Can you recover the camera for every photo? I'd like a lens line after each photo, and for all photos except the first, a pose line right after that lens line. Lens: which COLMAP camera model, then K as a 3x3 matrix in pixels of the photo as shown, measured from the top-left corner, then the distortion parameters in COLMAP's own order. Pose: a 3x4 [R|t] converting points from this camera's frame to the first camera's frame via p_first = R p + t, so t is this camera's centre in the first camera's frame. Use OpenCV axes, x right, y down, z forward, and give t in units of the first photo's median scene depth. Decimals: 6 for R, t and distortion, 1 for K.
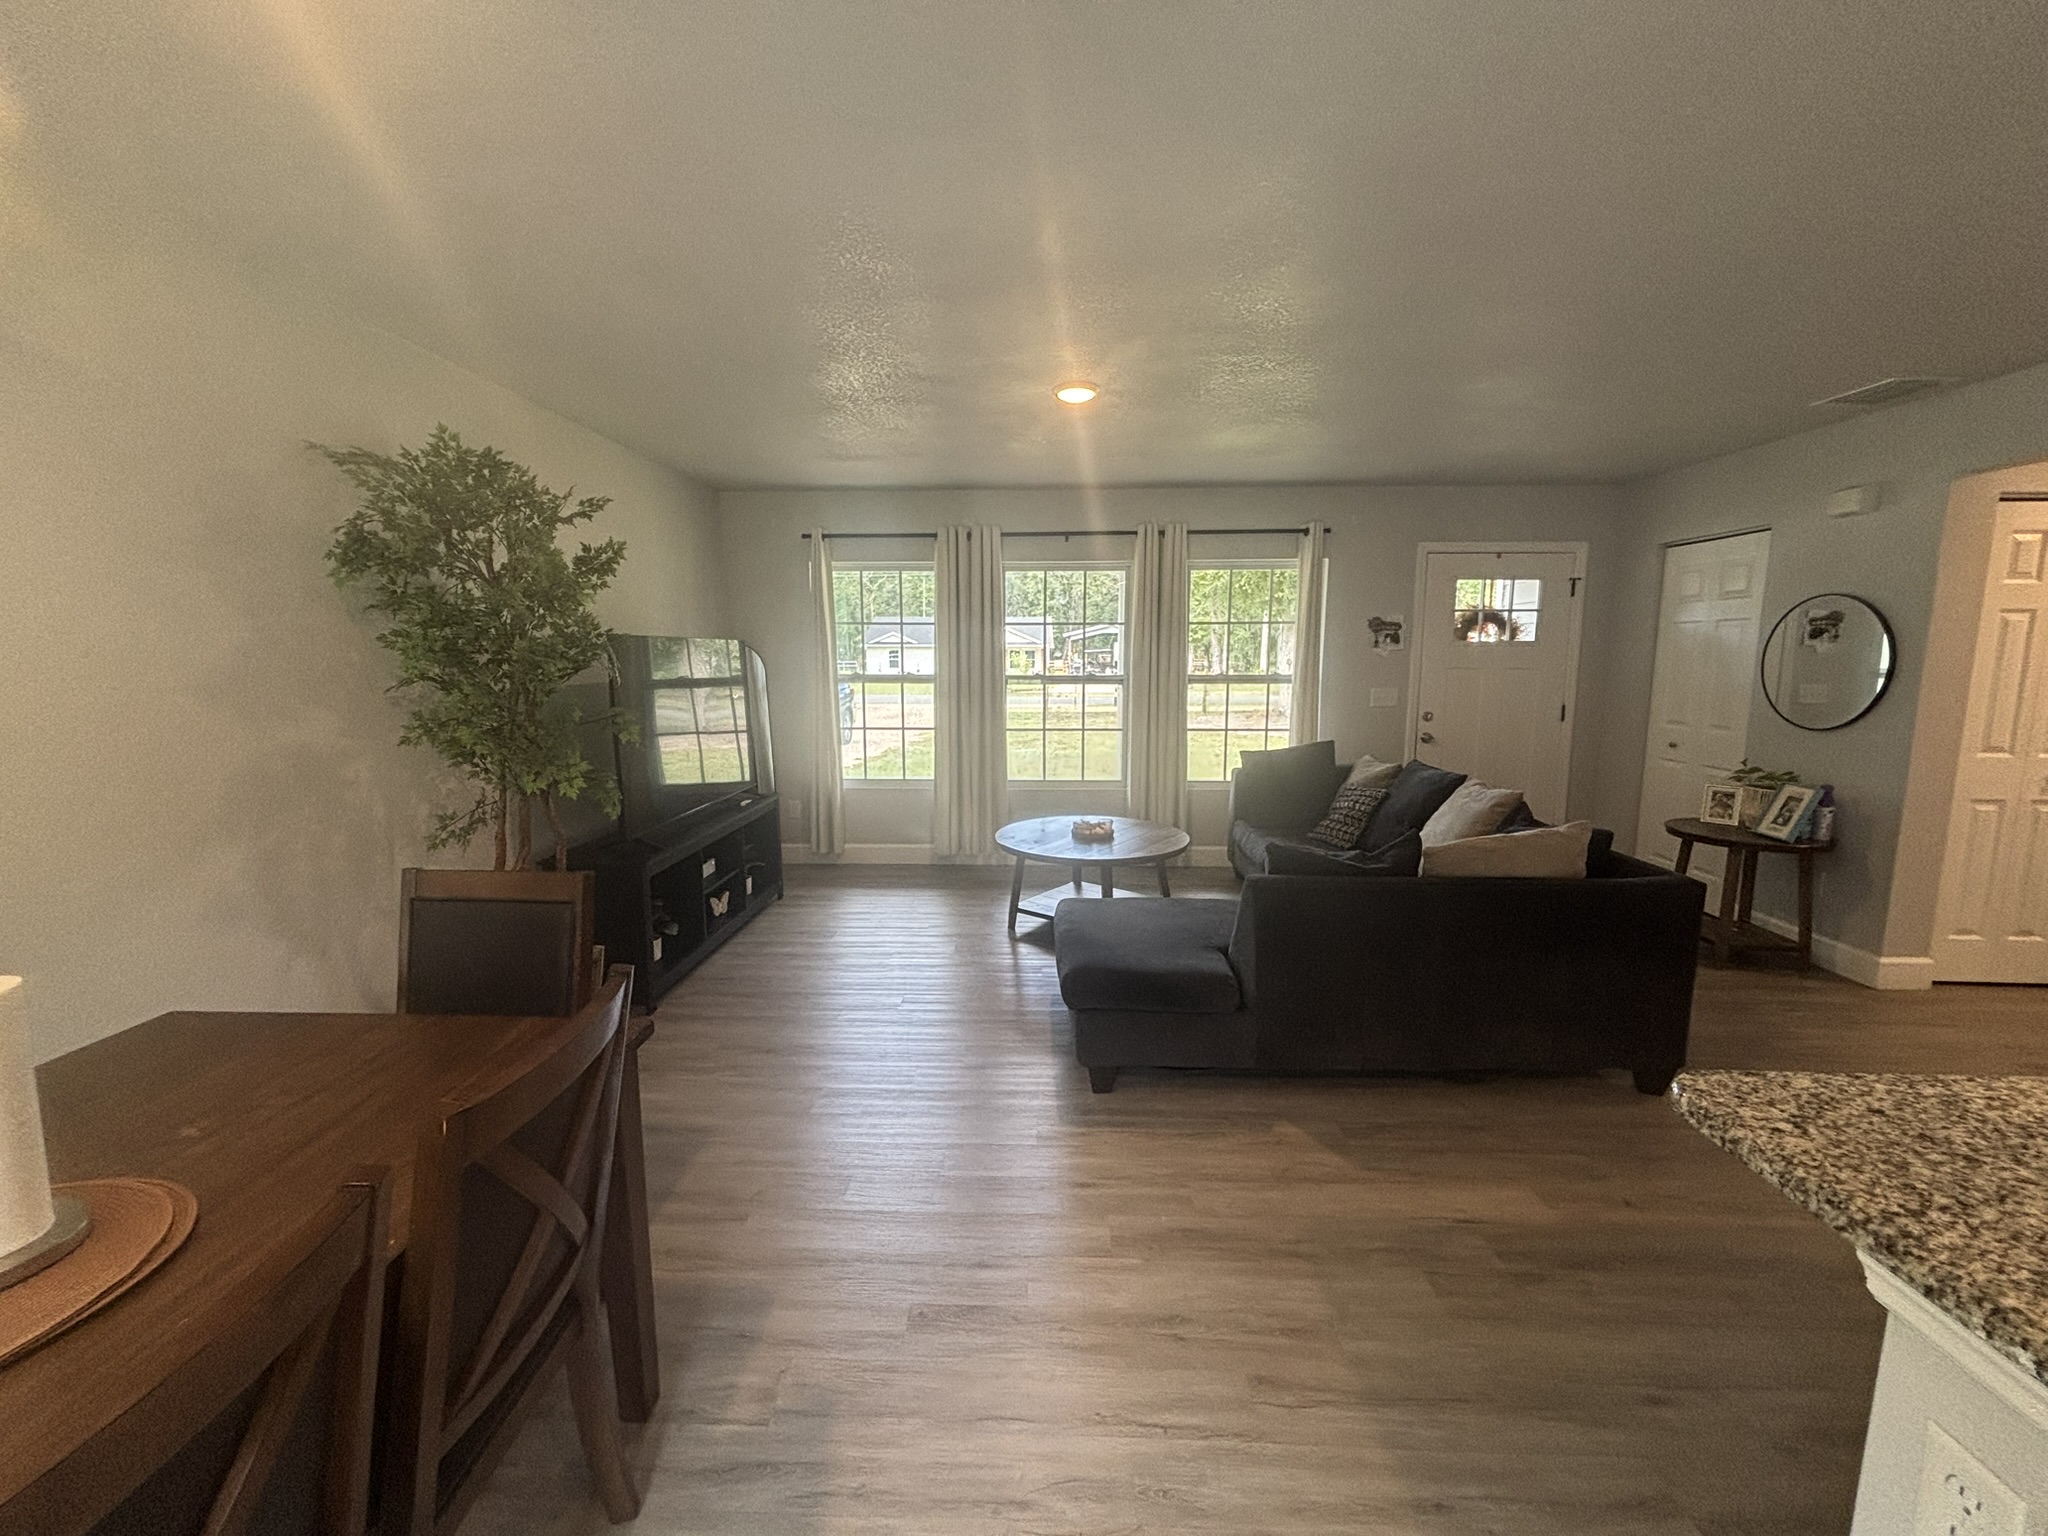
lens RADIAL K [[821.5, 0, 1025.9], [0, 821.5, 763.7], [0, 0, 1]] dist [0.006319, -0.002884]
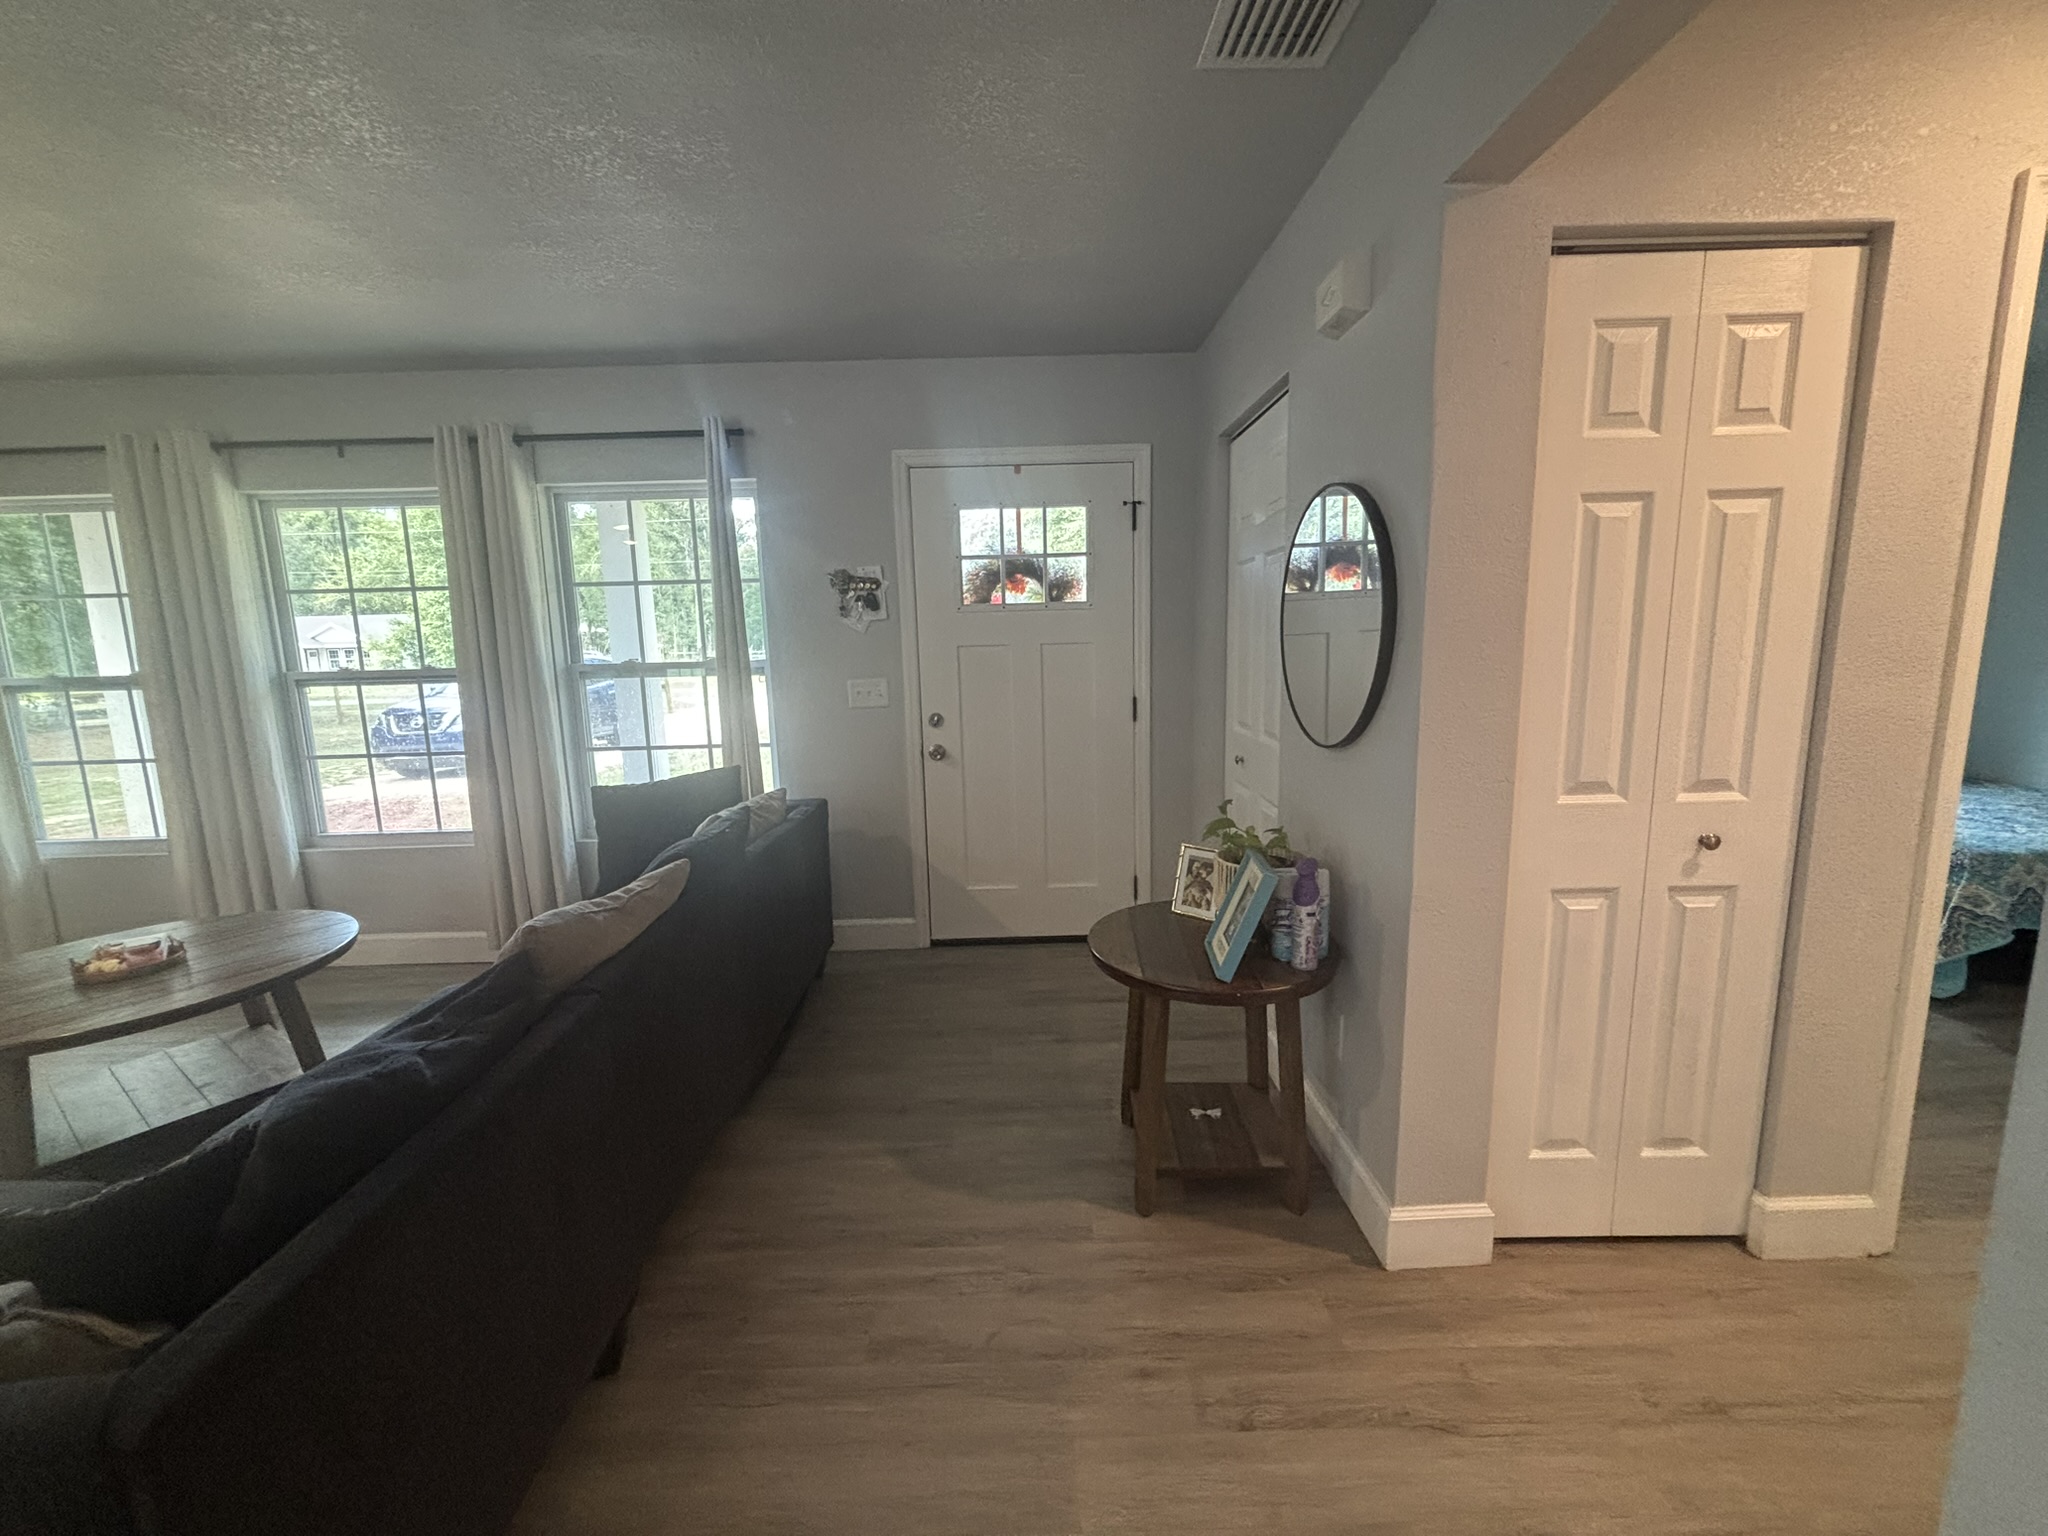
lens RADIAL K [[821.5, 0, 1028.3], [0, 821.5, 765.0], [0, 0, 1]] dist [0.006319, -0.002884]
pose [[0.998299, -0.032510, 0.048389, 0.540262], [0.031543, 0.999290, 0.020625, -0.033749], [-0.049026, -0.019064, 0.998616, 0.348986]]
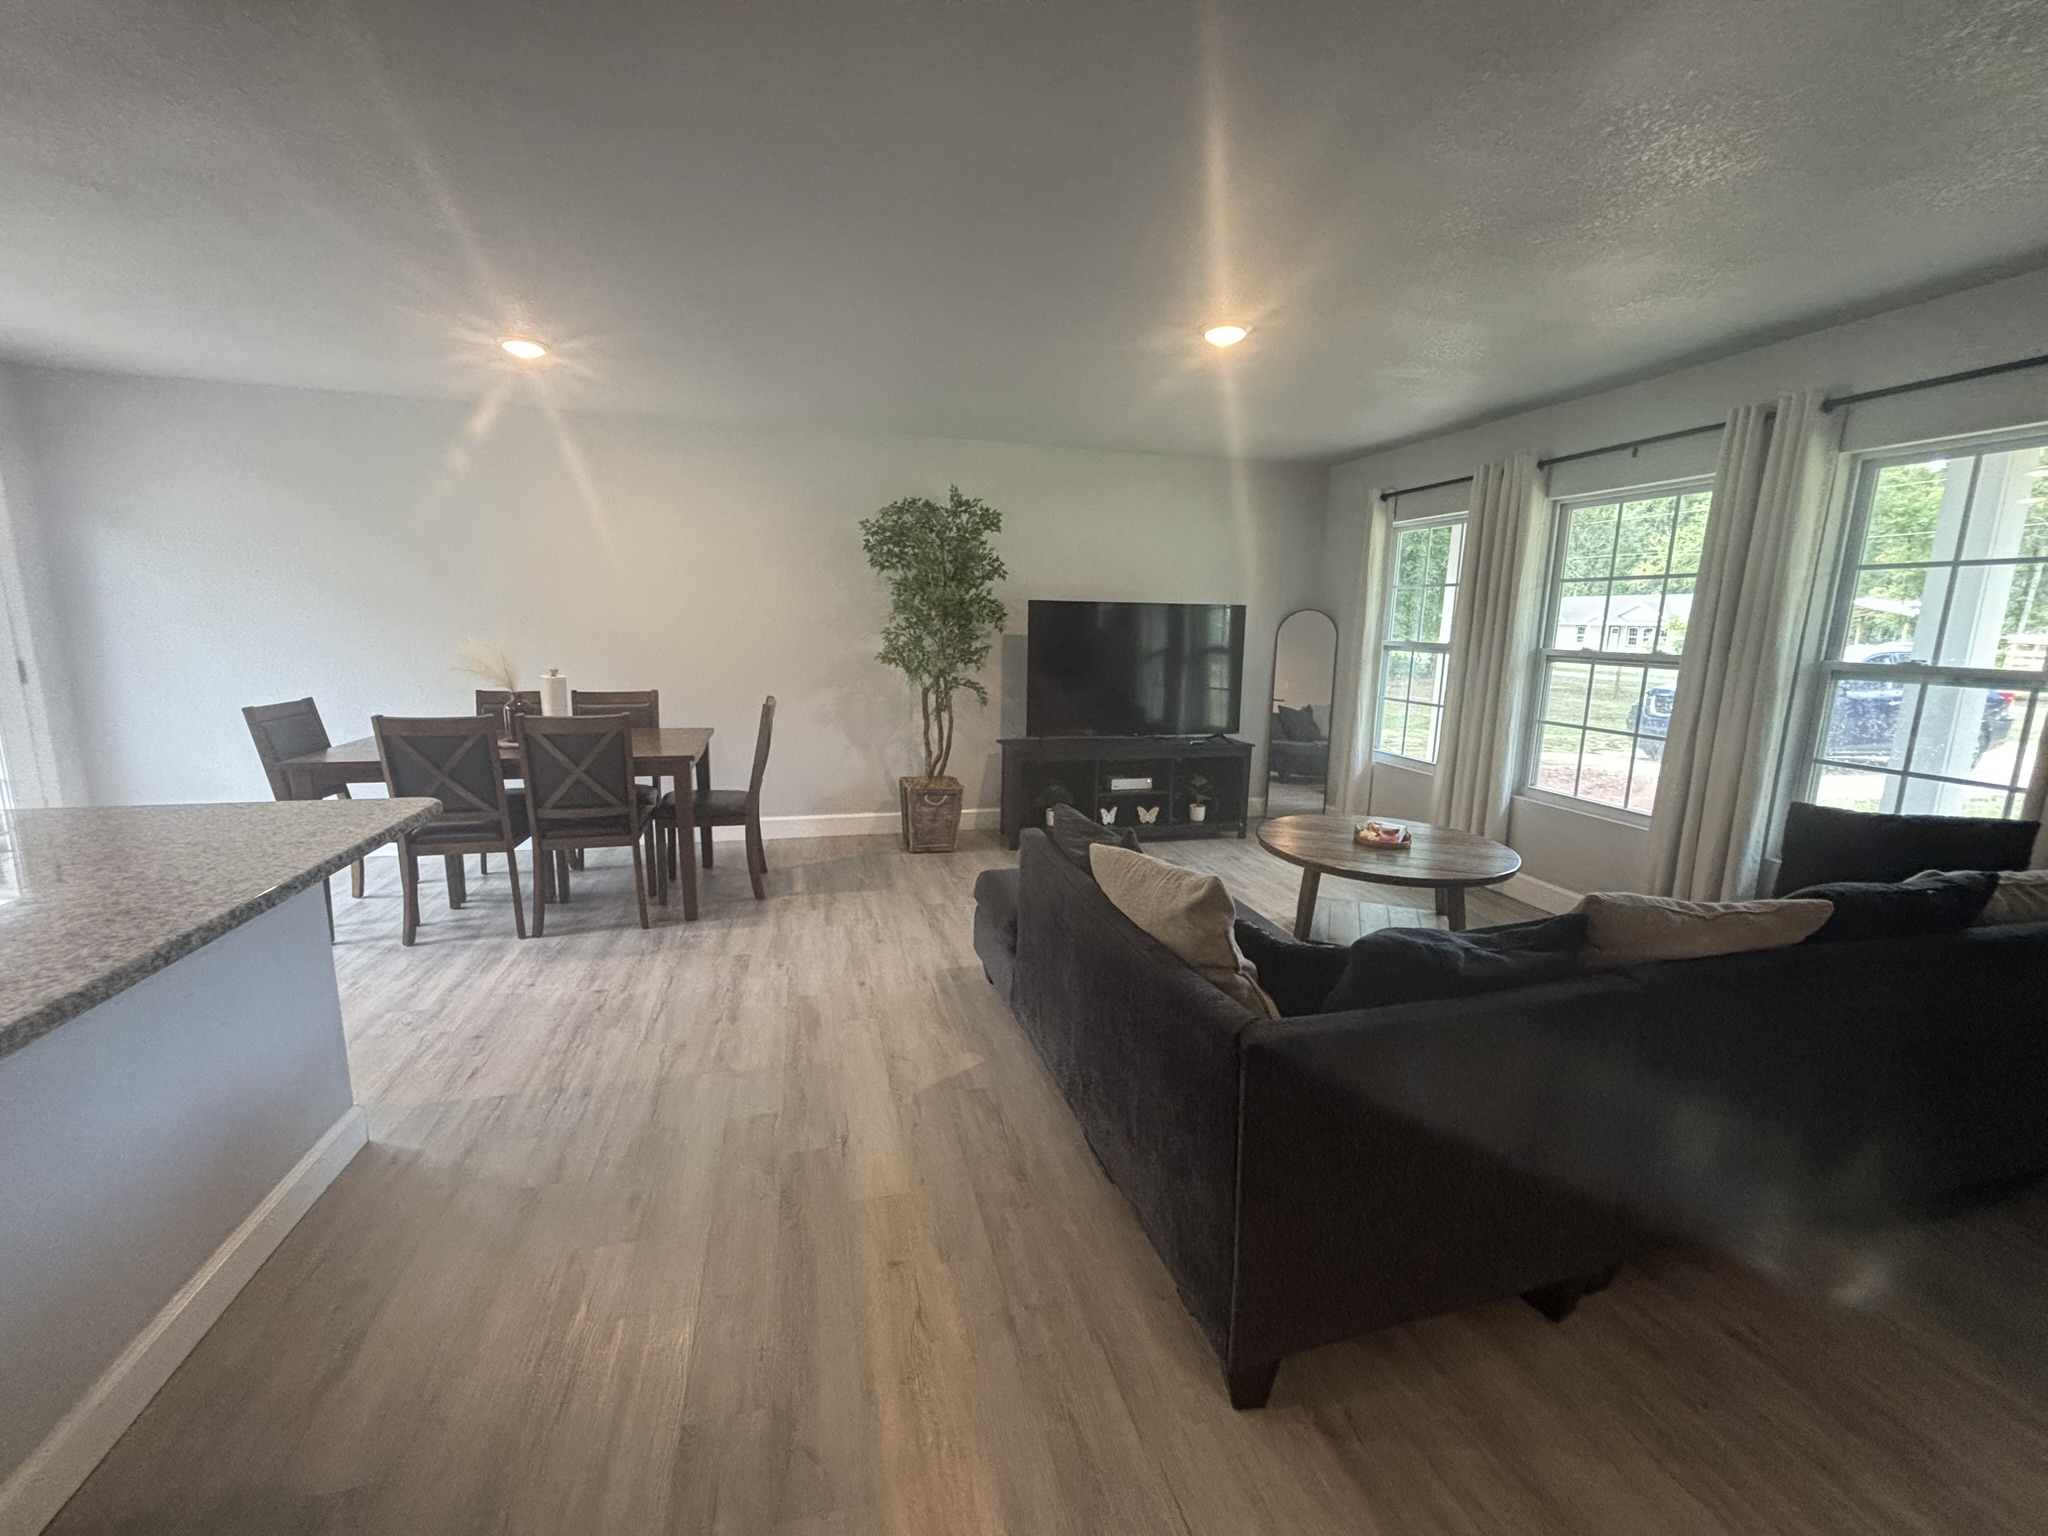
lens RADIAL K [[821.5, 0, 1021.7], [0, 821.5, 763.3], [0, 0, 1]] dist [0.006319, -0.002884]
pose [[0.289410, 0.171029, -0.941802, 0.600539], [-0.147958, 0.980076, 0.132513, -0.036100], [0.945701, 0.100997, 0.308949, 0.333964]]
